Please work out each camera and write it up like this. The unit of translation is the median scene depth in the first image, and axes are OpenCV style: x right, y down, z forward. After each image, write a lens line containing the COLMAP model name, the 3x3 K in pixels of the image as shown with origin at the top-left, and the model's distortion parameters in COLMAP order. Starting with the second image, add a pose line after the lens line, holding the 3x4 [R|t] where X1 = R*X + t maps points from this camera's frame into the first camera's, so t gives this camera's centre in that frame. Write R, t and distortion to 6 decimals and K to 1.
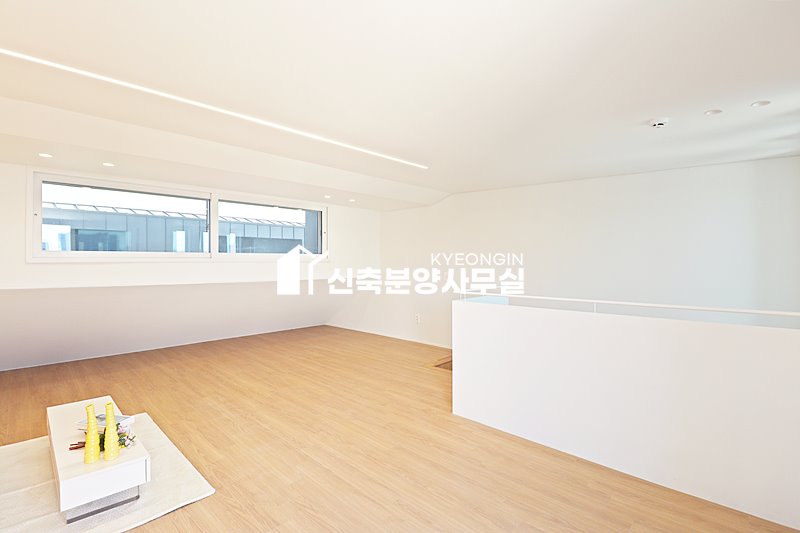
lens RADIAL K [[372.0, 0, 401.8], [0, 372.0, 265.3], [0, 0, 1]] dist [0.000258, -0.008278]
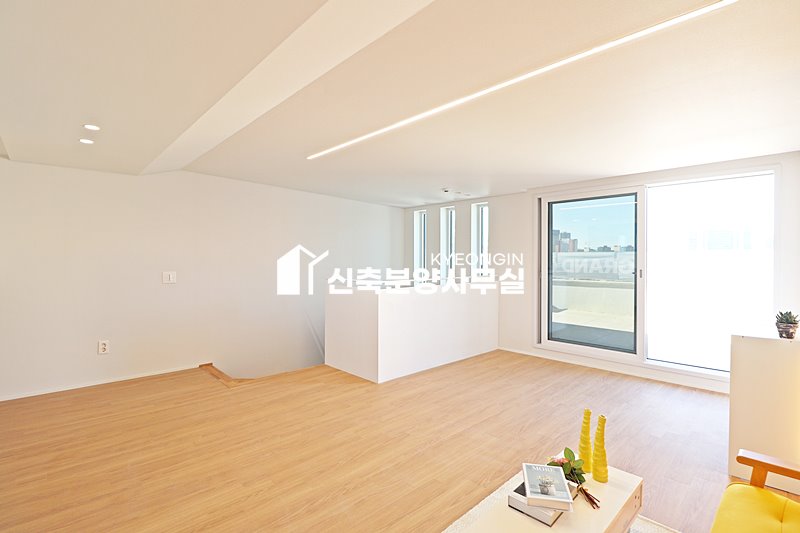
lens RADIAL K [[372.0, 0, 401.8], [0, 372.0, 265.3], [0, 0, 1]] dist [0.000258, -0.008278]
pose [[0.052254, -0.013445, 0.998543, -0.970491], [0.008722, 0.999877, 0.013007, 0.001496], [-0.998596, 0.008030, 0.052365, 0.790981]]
